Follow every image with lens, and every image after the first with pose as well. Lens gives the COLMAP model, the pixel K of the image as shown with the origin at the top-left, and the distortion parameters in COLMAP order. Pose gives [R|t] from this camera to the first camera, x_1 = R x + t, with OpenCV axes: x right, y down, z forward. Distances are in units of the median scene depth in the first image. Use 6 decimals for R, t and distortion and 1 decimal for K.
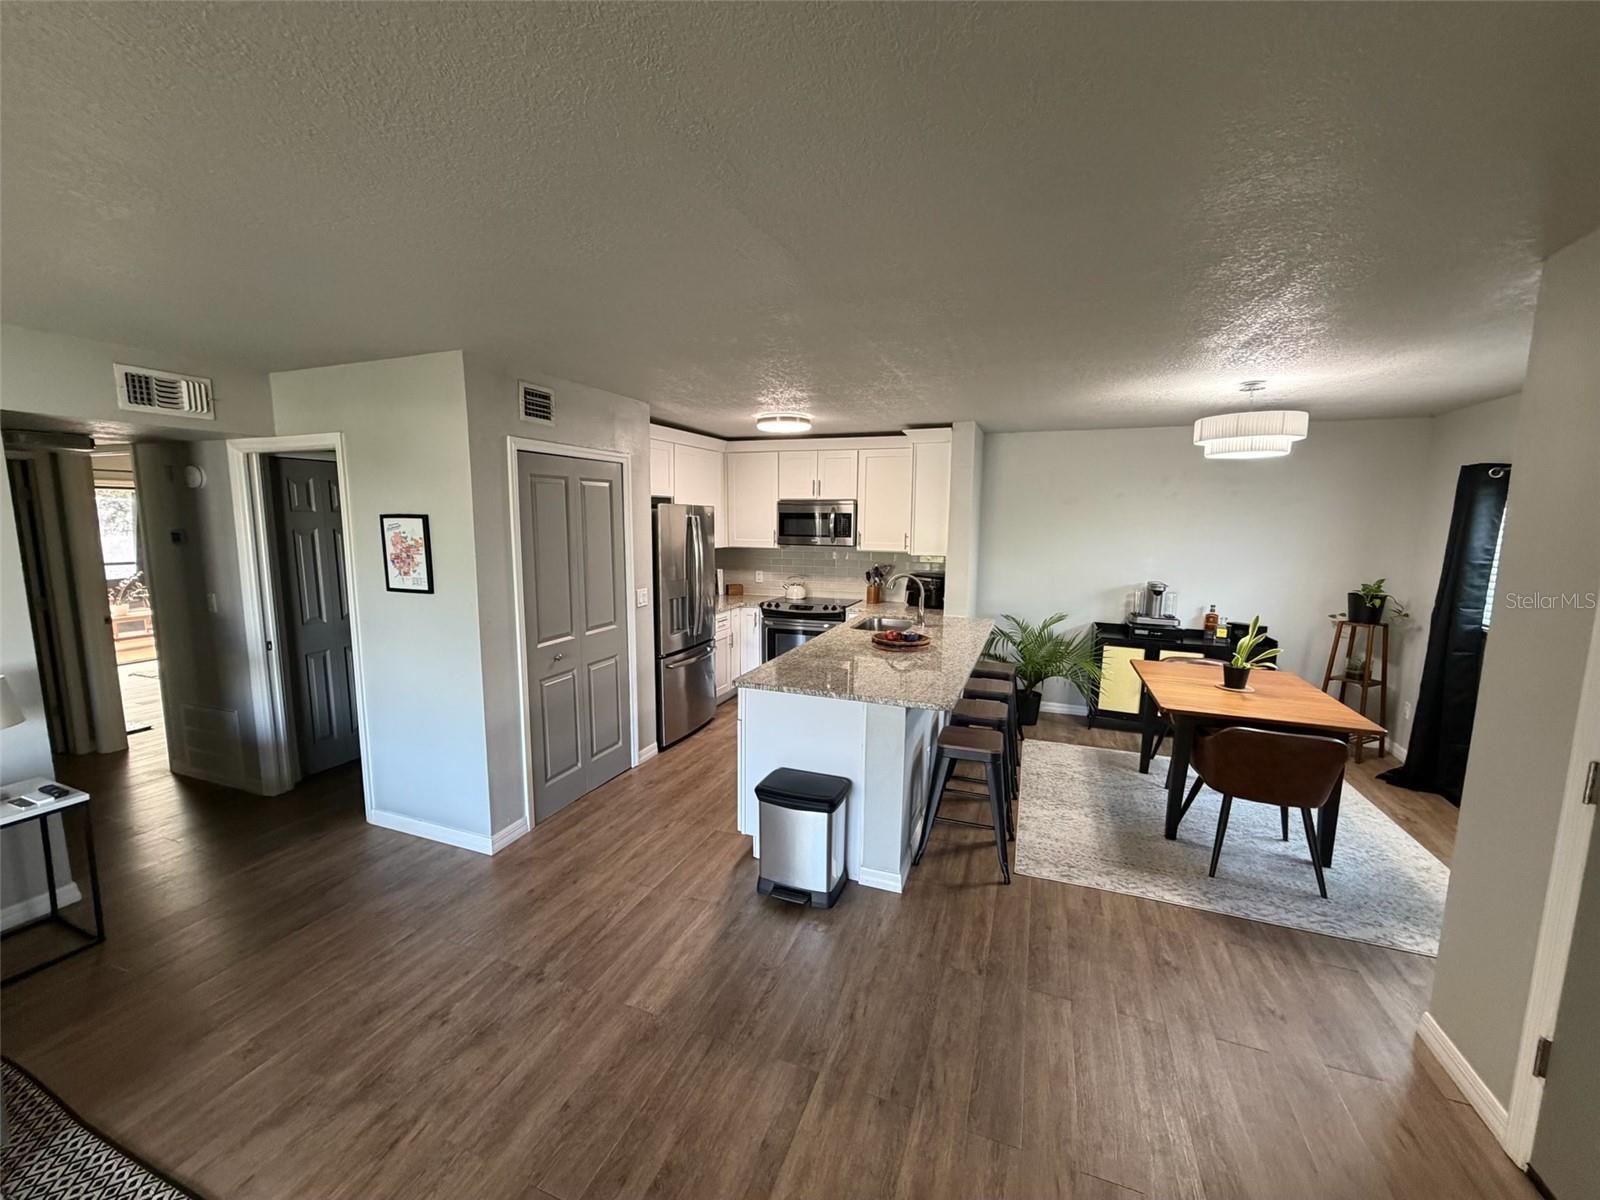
lens RADIAL K [[635.1, 0, 790.1], [0, 635.1, 598.4], [0, 0, 1]] dist [-0.002343, 0.000563]
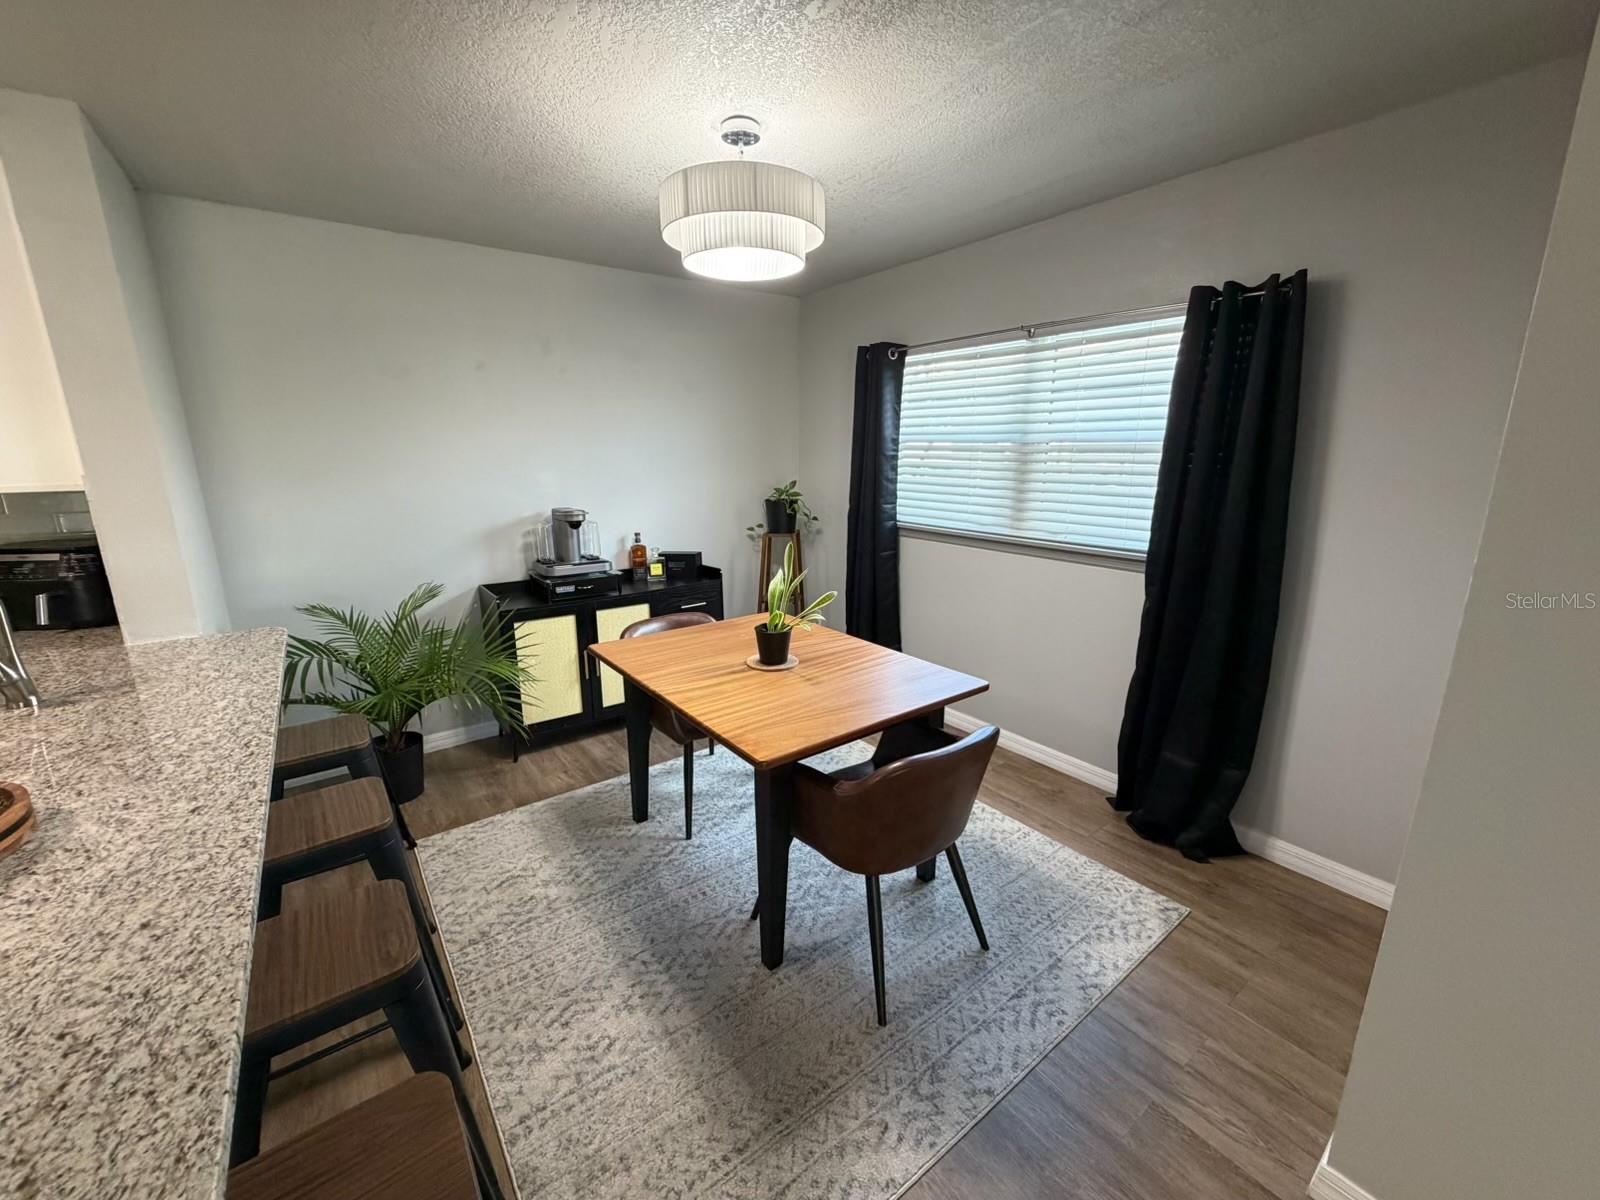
lens RADIAL K [[635.1, 0, 794.4], [0, 635.1, 598.9], [0, 0, 1]] dist [-0.002343, 0.000563]
pose [[0.523131, -0.208378, 0.826386, 0.148286], [0.120802, 0.977988, 0.170134, -0.017682], [-0.843648, 0.010827, 0.536788, 0.467552]]
